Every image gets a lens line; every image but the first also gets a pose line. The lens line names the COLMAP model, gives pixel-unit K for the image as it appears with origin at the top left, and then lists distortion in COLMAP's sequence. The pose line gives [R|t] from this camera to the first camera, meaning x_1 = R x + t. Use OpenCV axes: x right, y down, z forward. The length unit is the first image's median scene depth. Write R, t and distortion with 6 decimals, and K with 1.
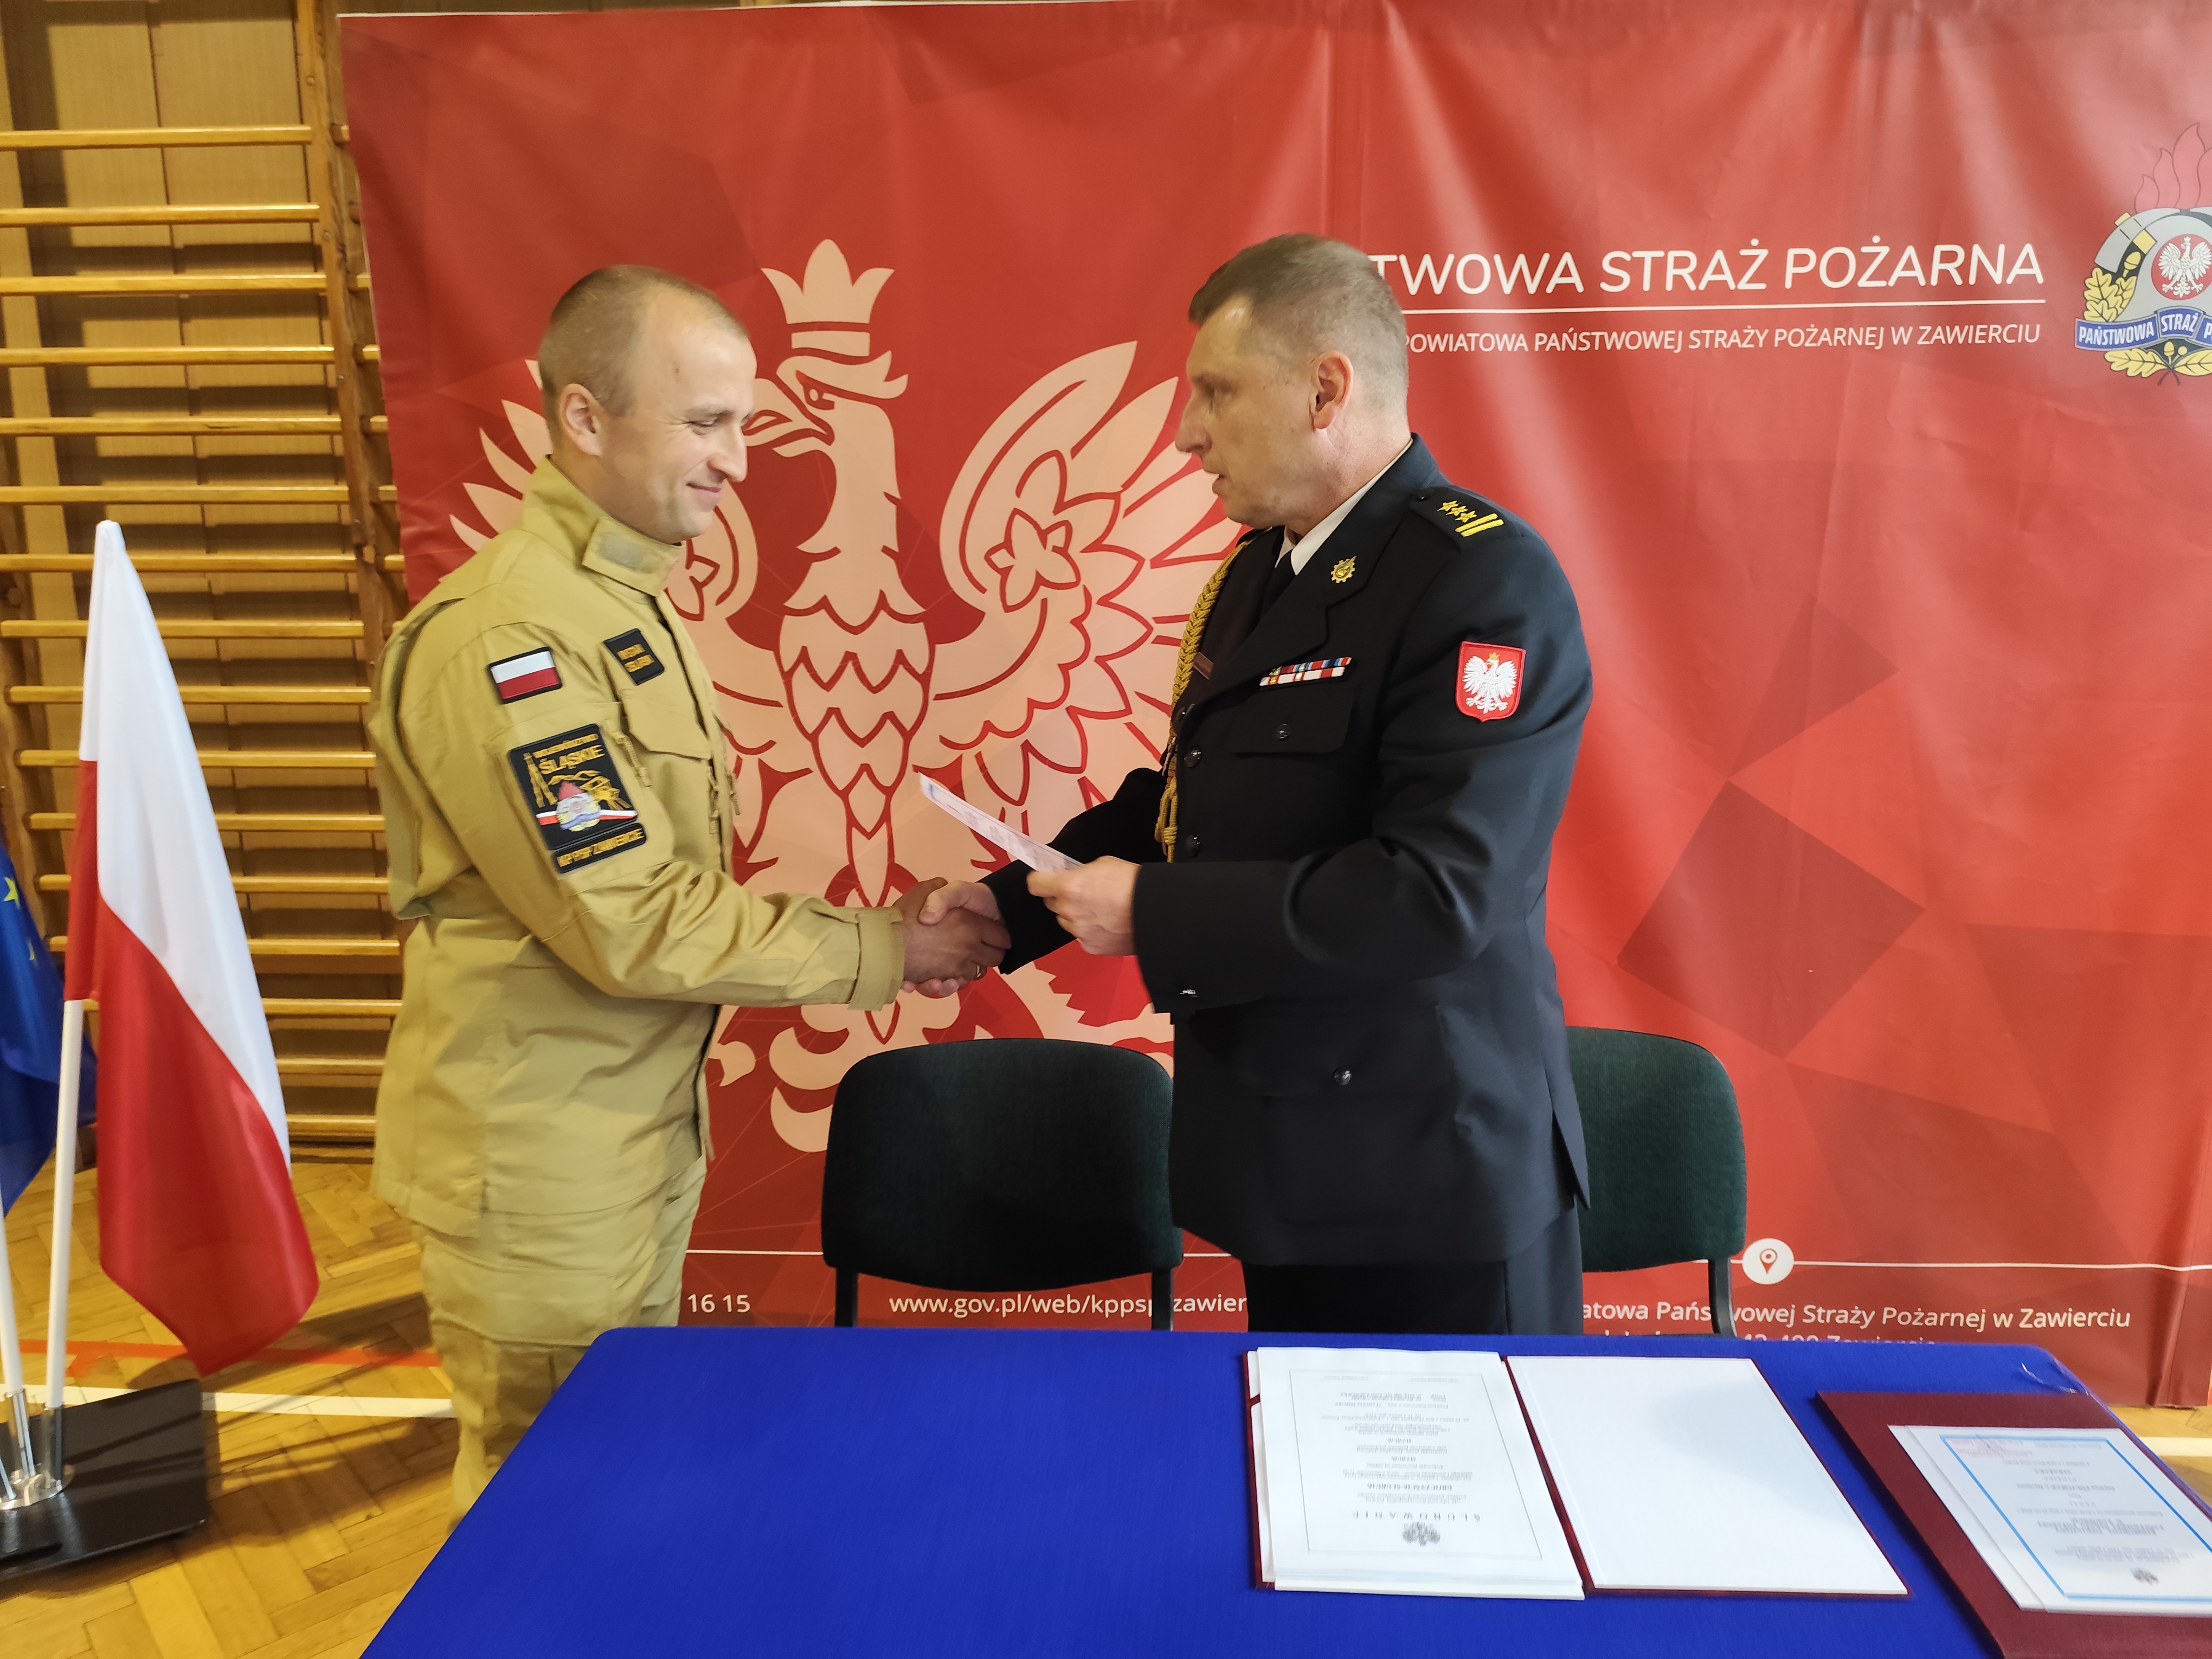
lens RADIAL K [[1567.1, 0, 1113.2], [0, 1567.1, 848.7], [0, 0, 1]] dist [0.028216, -0.042959]
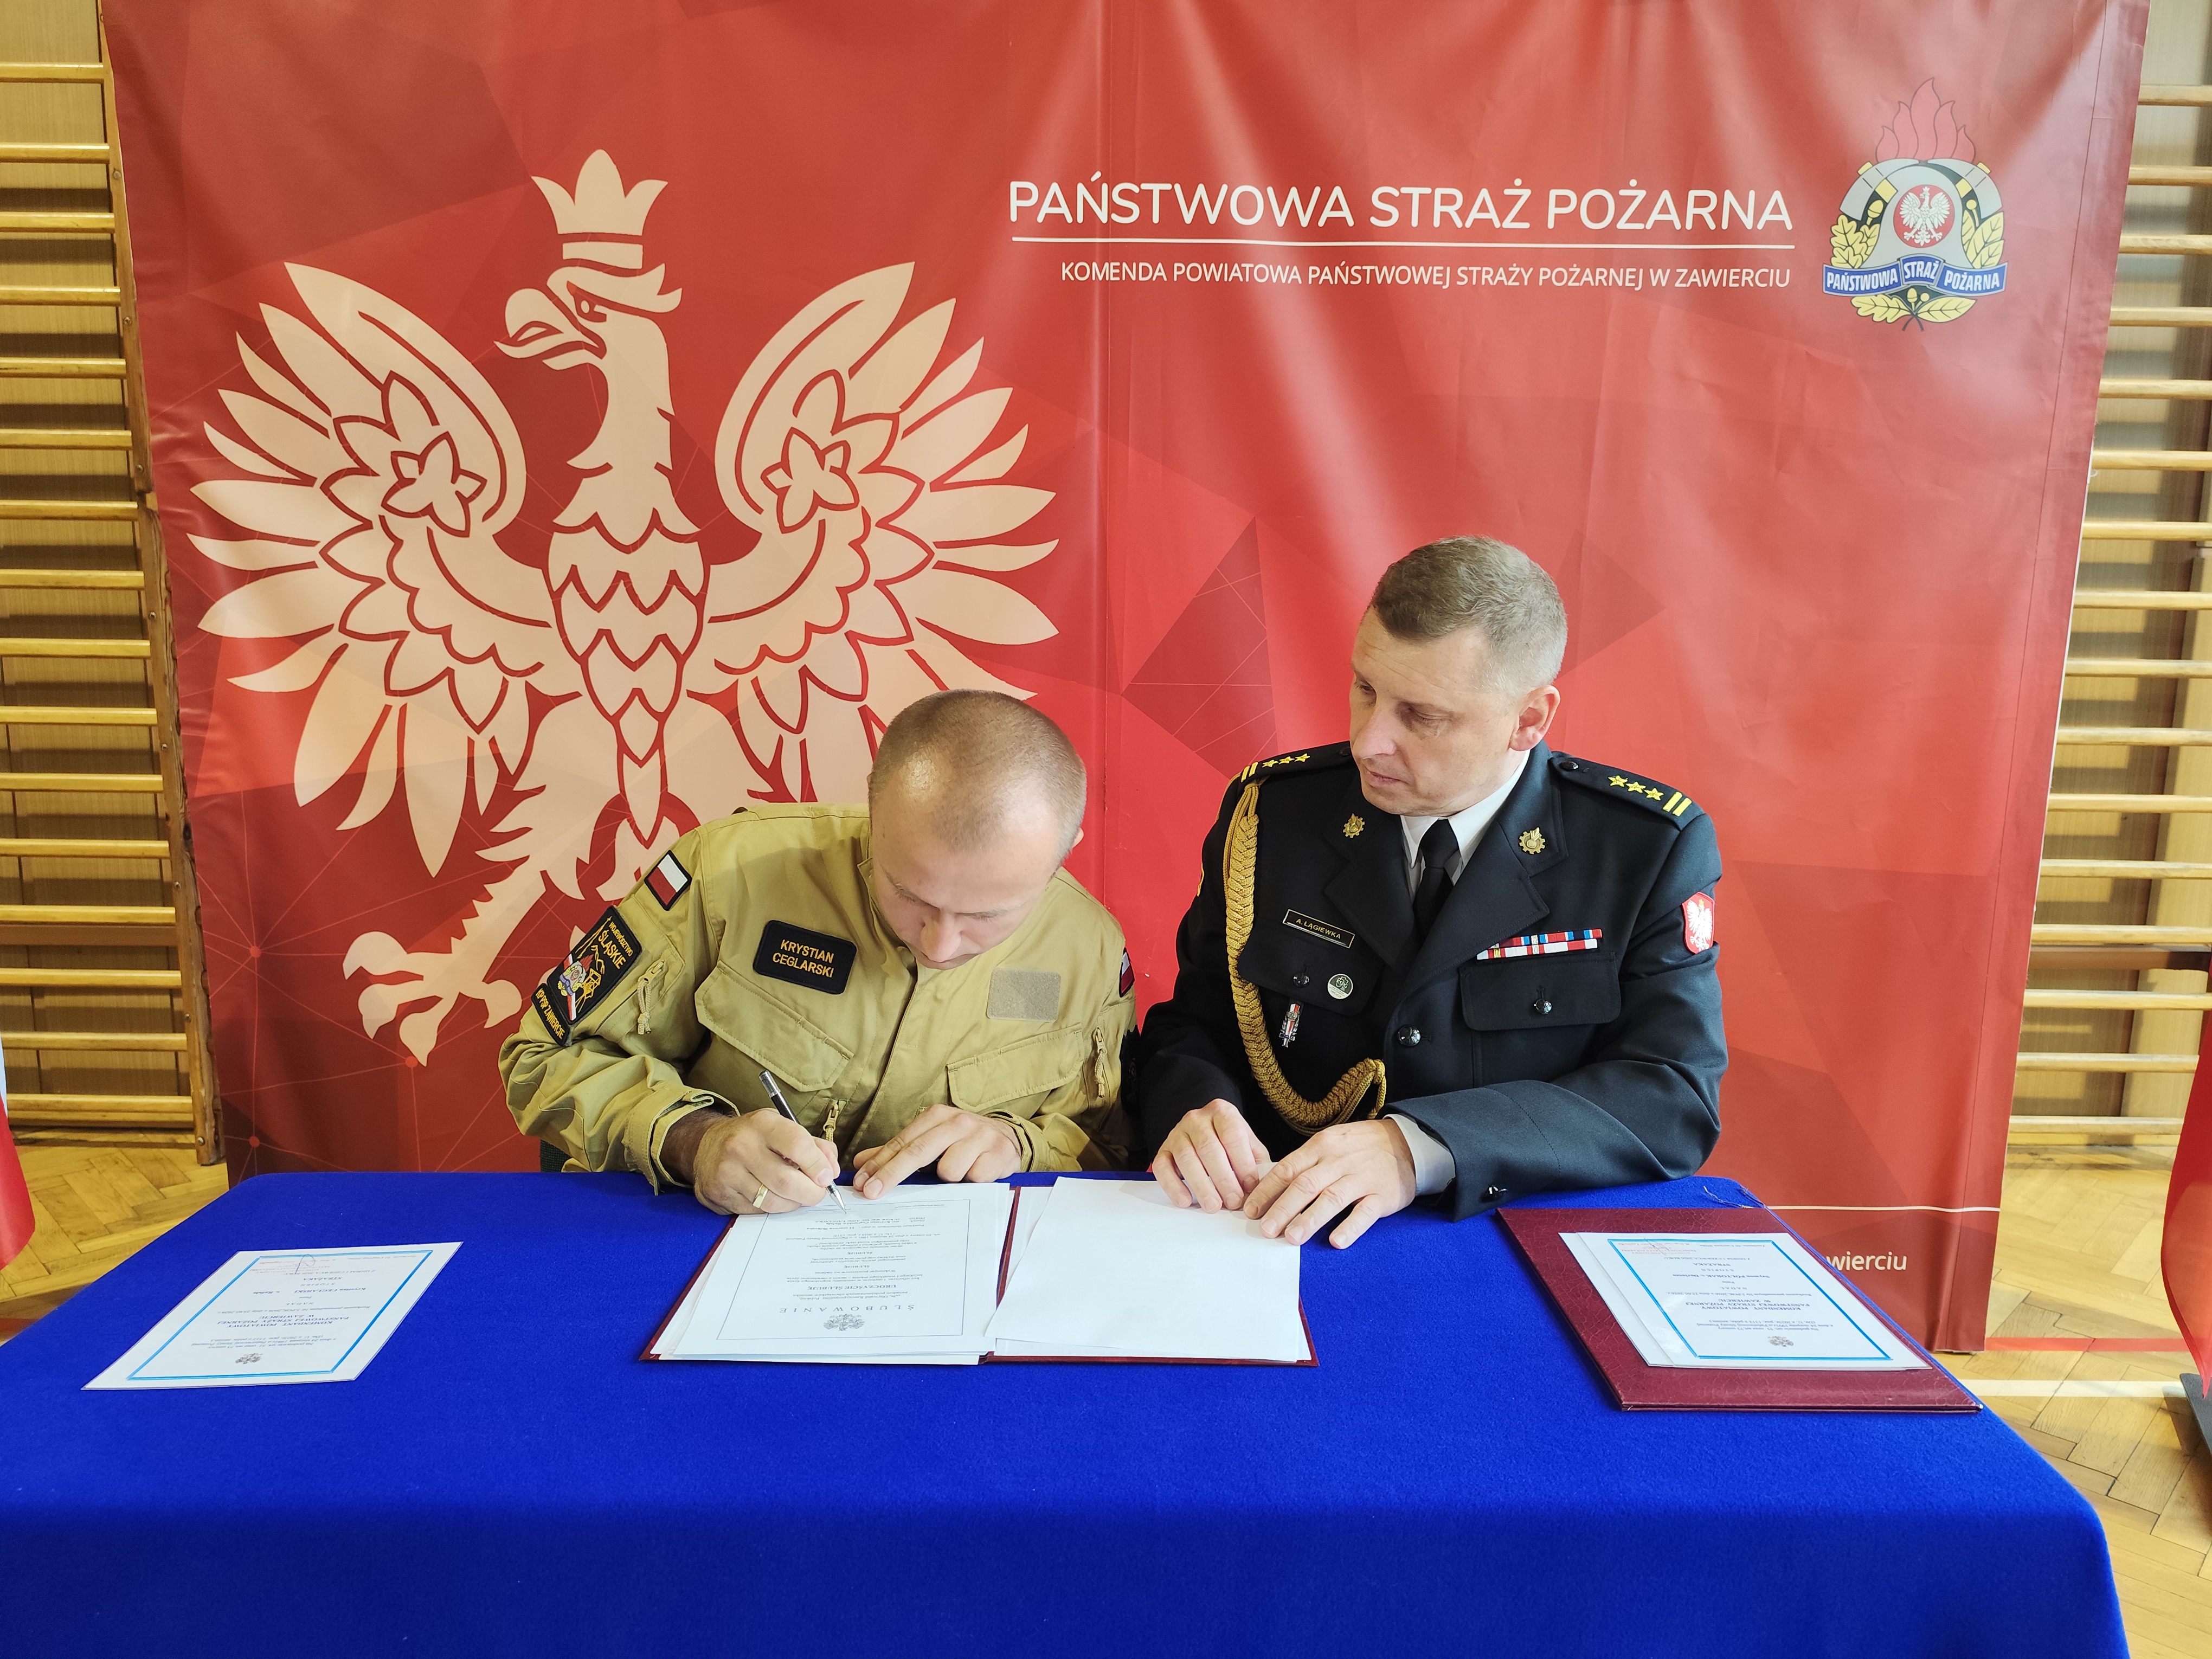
lens RADIAL K [[1567.1, 0, 1106.6], [0, 1567.1, 842.4], [0, 0, 1]] dist [0.028216, -0.042959]
pose [[0.998085, 0.009786, 0.061083, 0.077988], [-0.006864, 0.998830, -0.047866, 0.090636], [-0.061480, 0.047355, 0.996984, 0.014153]]
